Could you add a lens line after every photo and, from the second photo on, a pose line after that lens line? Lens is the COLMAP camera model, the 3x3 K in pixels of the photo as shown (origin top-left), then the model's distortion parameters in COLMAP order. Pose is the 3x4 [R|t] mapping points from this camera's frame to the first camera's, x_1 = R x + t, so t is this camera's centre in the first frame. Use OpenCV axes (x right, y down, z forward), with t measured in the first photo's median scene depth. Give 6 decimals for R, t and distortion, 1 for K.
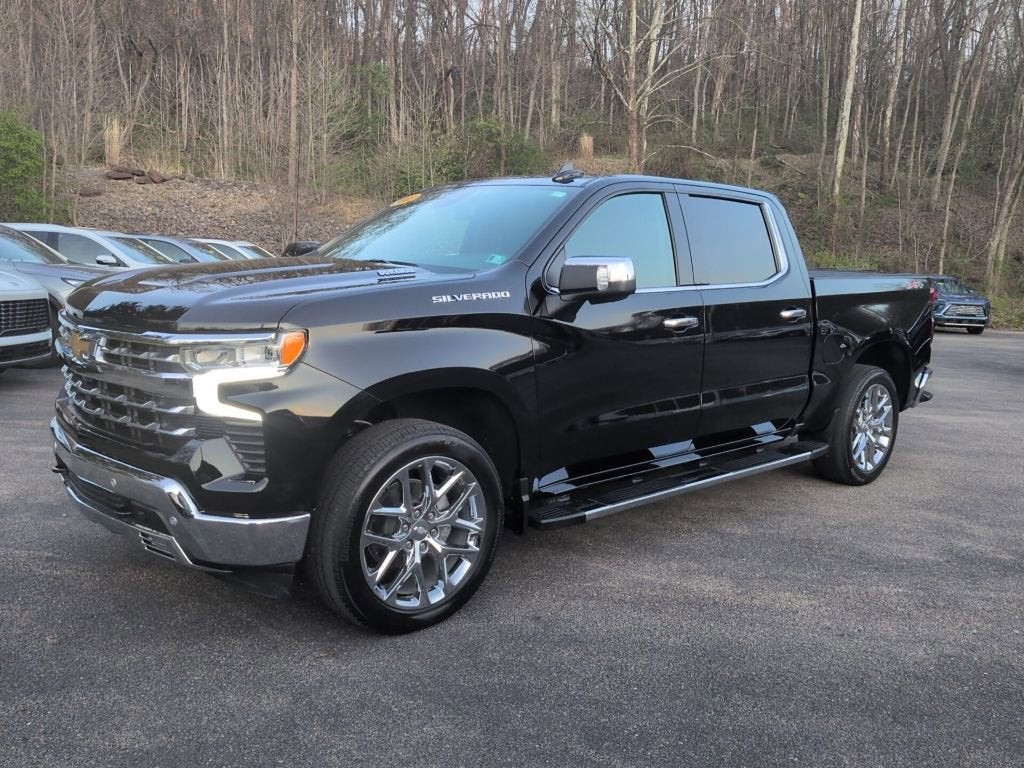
lens RADIAL K [[860.3, 0, 514.7], [0, 860.3, 378.7], [0, 0, 1]] dist [0.097381, -0.196784]
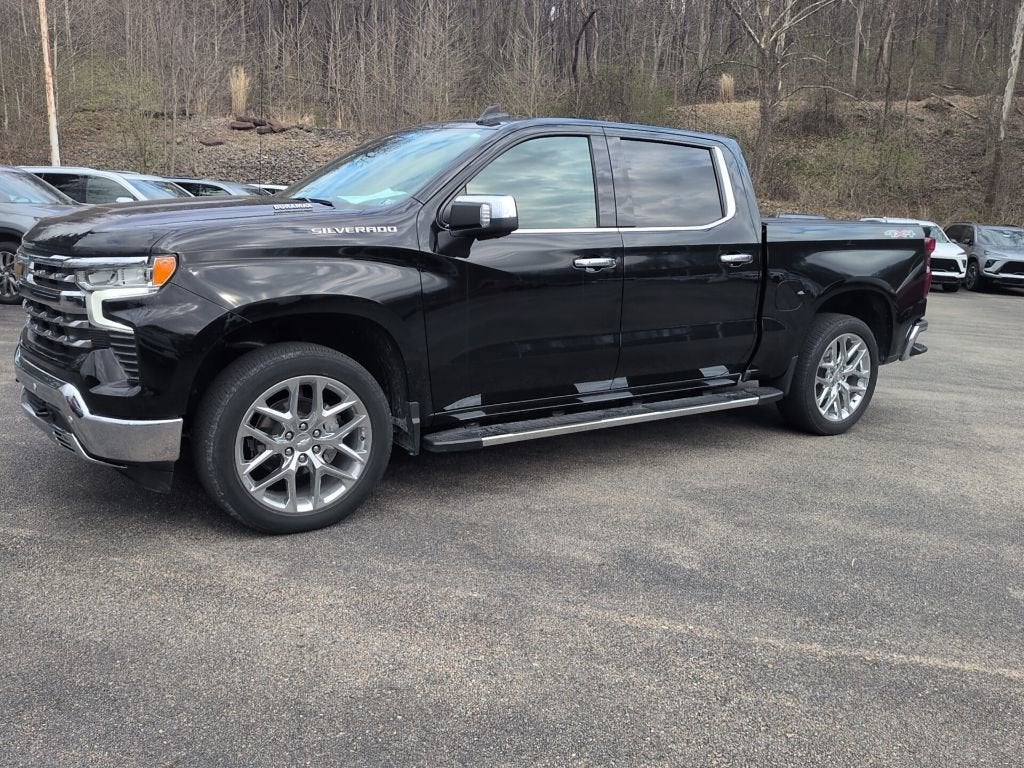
lens RADIAL K [[860.3, 0, 514.7], [0, 860.3, 378.7], [0, 0, 1]] dist [0.097381, -0.196784]
pose [[0.992285, 0.031055, -0.120022, 0.266801], [-0.025127, 0.998403, 0.050594, 0.029215], [0.121401, -0.047188, 0.991481, -0.055102]]
